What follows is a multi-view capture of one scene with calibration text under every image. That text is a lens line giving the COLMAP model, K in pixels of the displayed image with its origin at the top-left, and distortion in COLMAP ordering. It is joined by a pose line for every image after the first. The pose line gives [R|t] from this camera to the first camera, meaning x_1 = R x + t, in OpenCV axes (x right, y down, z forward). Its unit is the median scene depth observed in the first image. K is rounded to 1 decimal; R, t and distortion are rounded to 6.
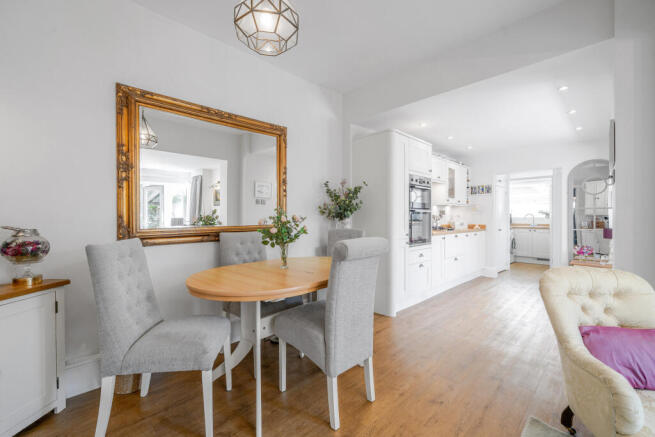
lens RADIAL K [[282.6, 0, 325.2], [0, 282.6, 218.0], [0, 0, 1]] dist [0.000264, 0.000051]
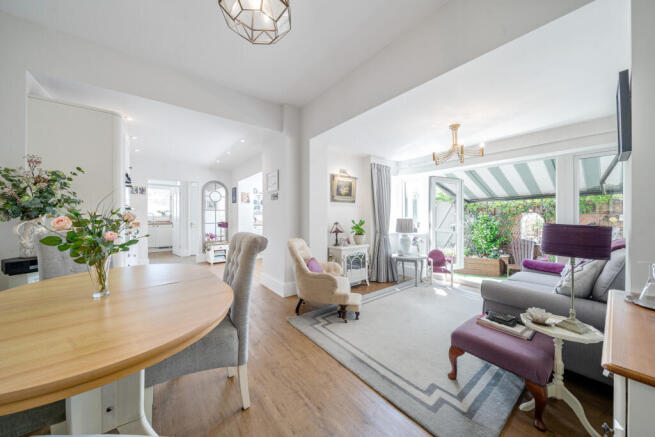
lens RADIAL K [[222.1, 0, 326.0], [0, 222.1, 216.4], [0, 0, 1]] dist [-0.000155, 0.000000]
pose [[0.119337, -0.004021, 0.992846, -0.200465], [0.005000, 0.999982, 0.003449, 0.001643], [-0.992841, 0.004553, 0.119355, 0.152380]]
